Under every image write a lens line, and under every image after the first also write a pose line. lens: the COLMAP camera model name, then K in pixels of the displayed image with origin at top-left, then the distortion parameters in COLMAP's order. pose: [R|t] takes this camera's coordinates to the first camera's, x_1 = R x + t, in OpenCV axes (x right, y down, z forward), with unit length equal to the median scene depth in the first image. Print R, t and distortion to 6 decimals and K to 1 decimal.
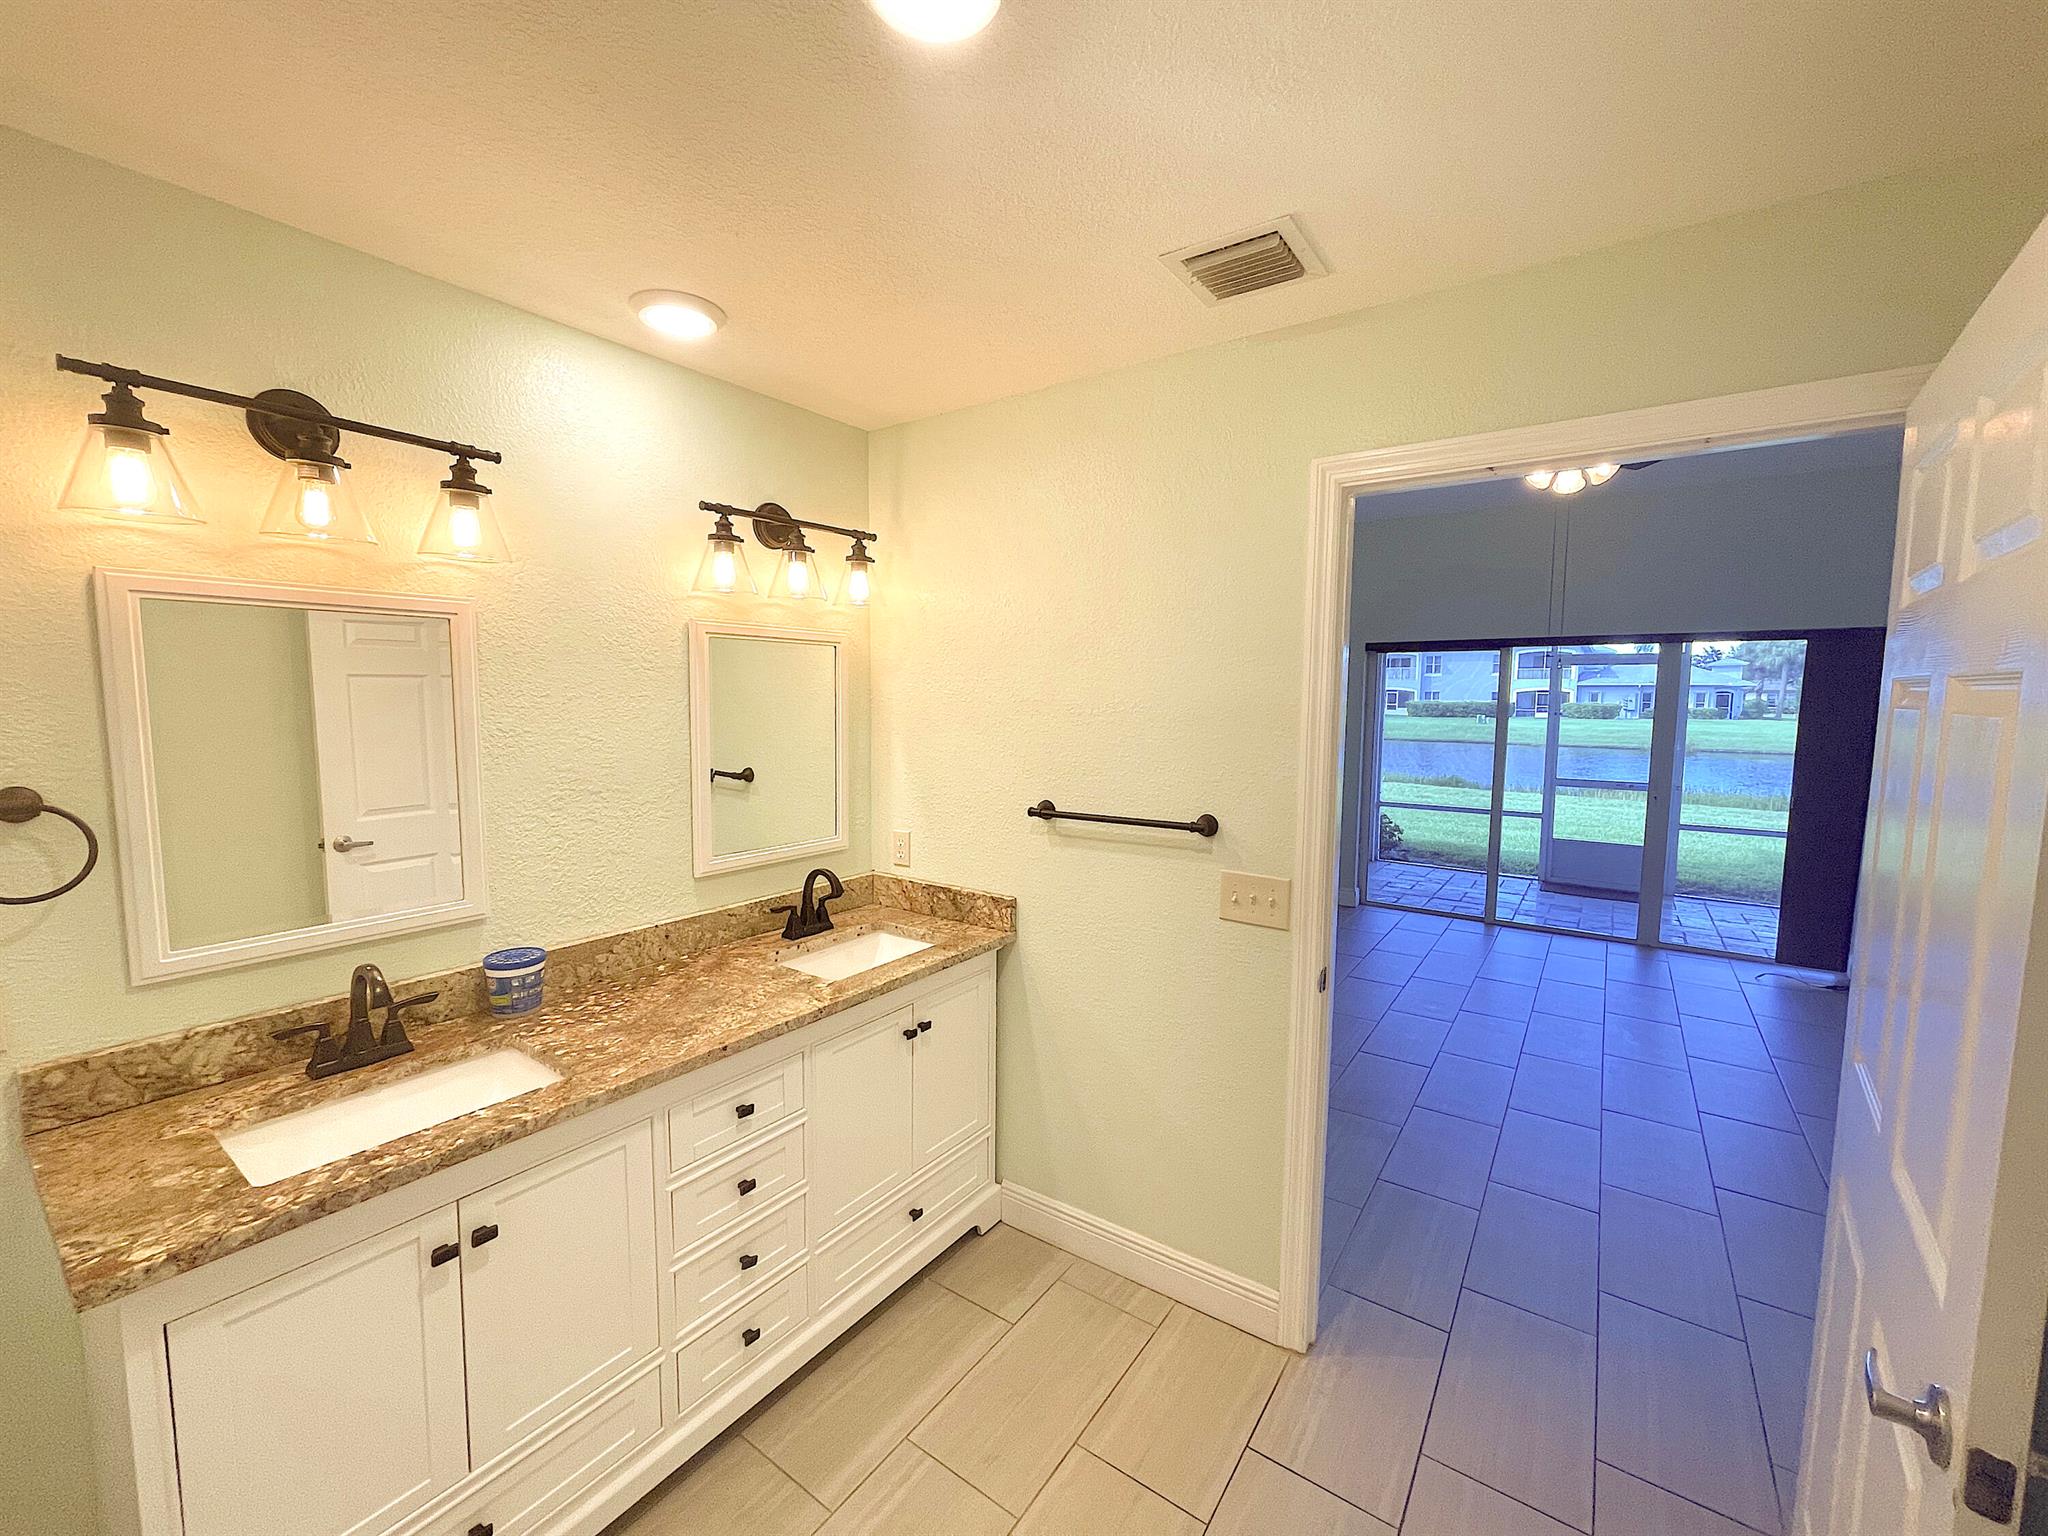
lens RADIAL K [[824.8, 0, 1023.9], [0, 824.8, 757.5], [0, 0, 1]] dist [-0.001494, -0.000267]
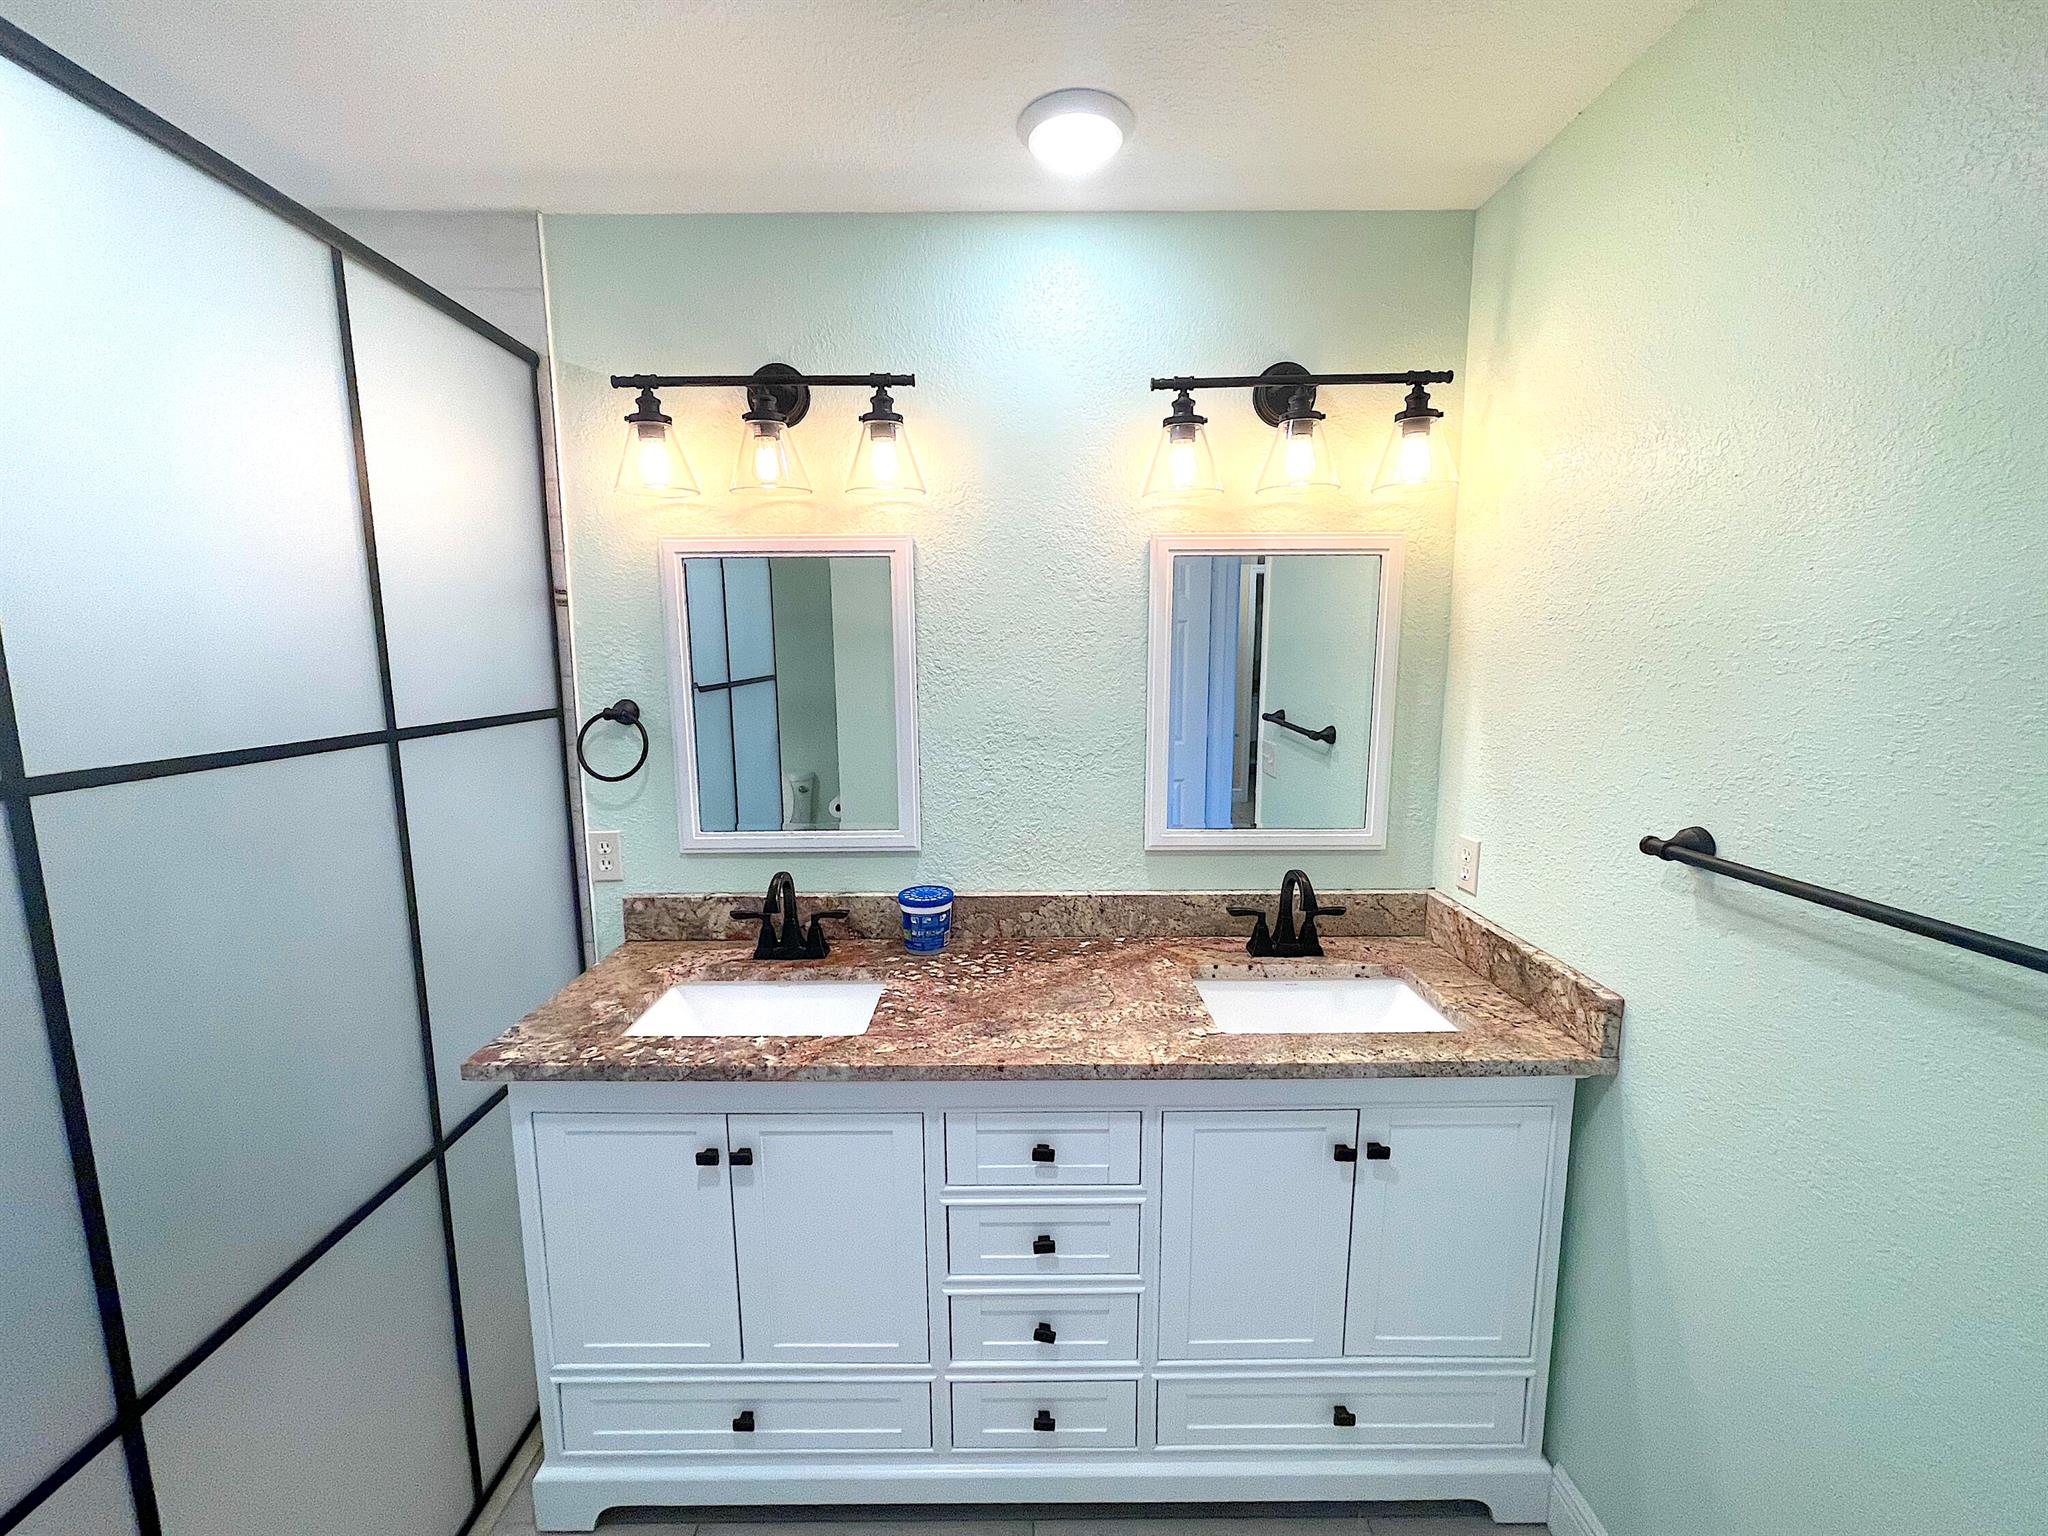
lens RADIAL K [[824.8, 0, 1019.9], [0, 824.8, 761.8], [0, 0, 1]] dist [-0.001494, -0.000267]
pose [[0.586182, 0.100675, -0.803900, 0.217053], [-0.052527, 0.994884, 0.086291, -0.010145], [0.808475, -0.008356, 0.588471, 0.461849]]
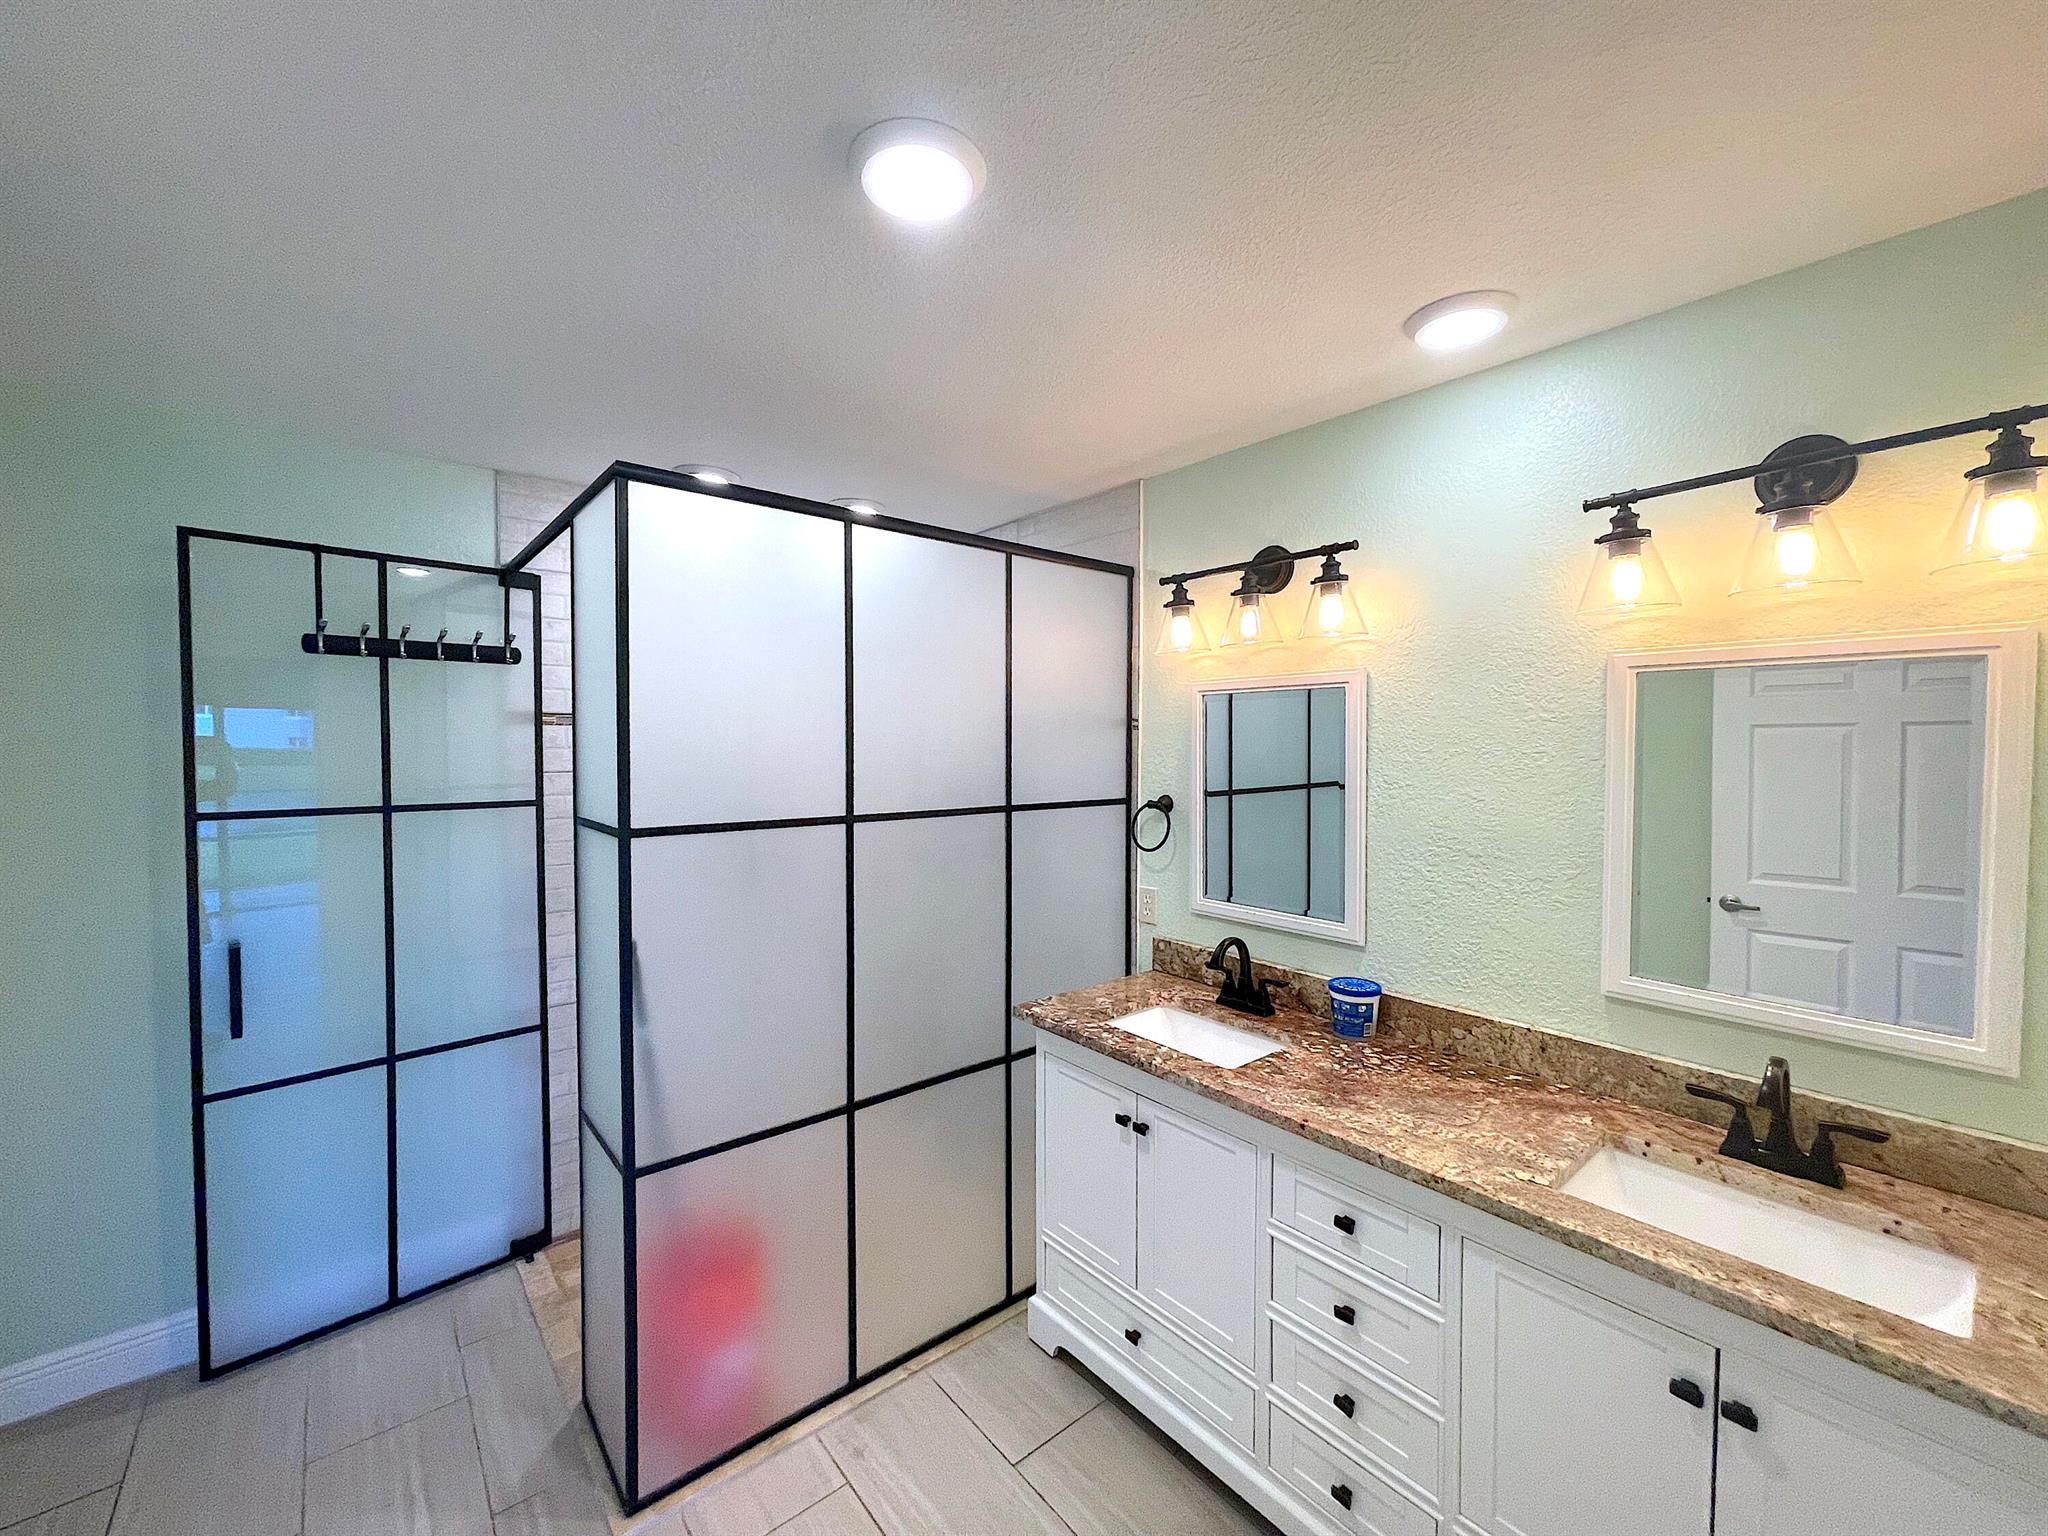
lens RADIAL K [[824.8, 0, 1025.1], [0, 824.8, 761.2], [0, 0, 1]] dist [-0.001494, -0.000267]
pose [[-0.247042, 0.015658, -0.968878, 0.518415], [-0.078413, 0.996267, 0.036095, -0.059117], [0.965827, 0.084889, -0.244892, 0.748335]]
